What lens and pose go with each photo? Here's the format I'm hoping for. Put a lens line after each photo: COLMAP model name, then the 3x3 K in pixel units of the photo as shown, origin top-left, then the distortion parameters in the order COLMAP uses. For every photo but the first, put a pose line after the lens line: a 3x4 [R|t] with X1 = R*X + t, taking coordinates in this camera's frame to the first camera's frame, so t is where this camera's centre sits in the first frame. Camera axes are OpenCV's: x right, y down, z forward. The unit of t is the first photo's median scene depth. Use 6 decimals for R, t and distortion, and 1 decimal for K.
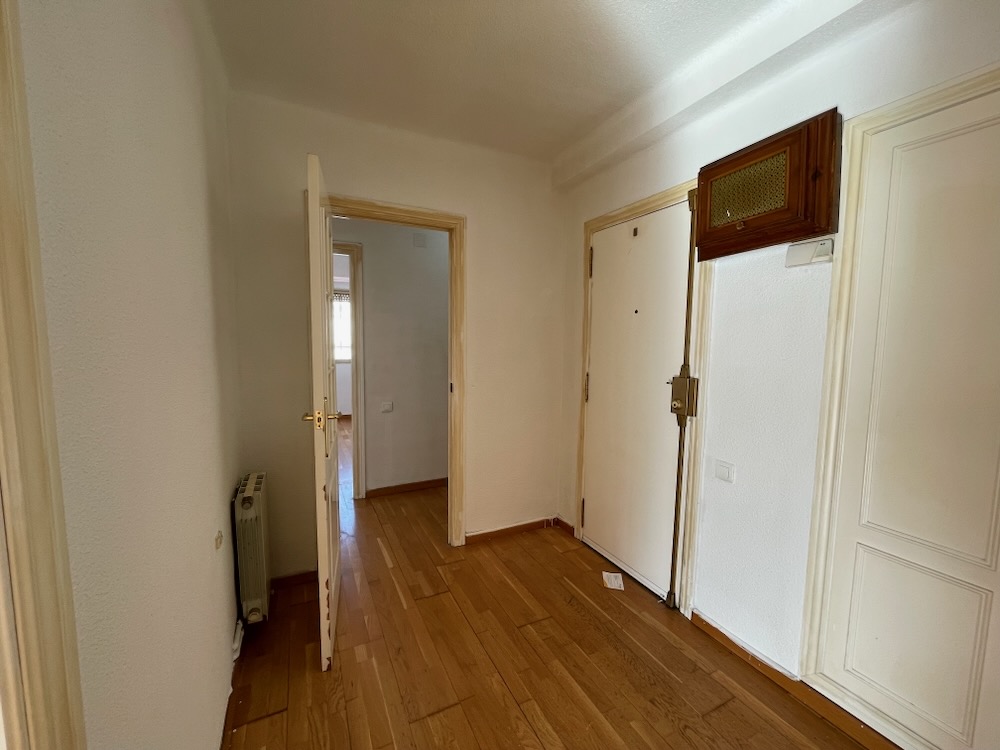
lens RADIAL K [[408.8, 0, 502.4], [0, 408.8, 372.8], [0, 0, 1]] dist [0.005007, -0.002604]
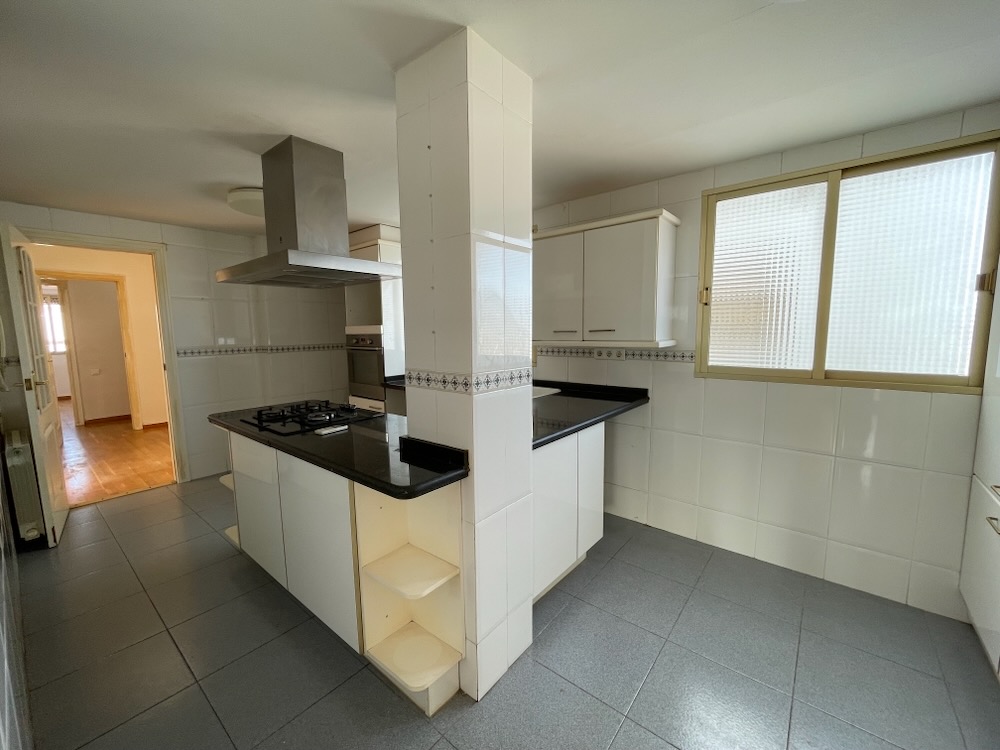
lens RADIAL K [[408.8, 0, 500.0], [0, 408.8, 378.8], [0, 0, 1]] dist [0.005007, -0.002604]
pose [[0.897482, -0.089129, 0.431950, 0.481075], [0.075213, 0.995951, 0.049233, 0.141735], [-0.434590, -0.011698, 0.900553, -1.245821]]
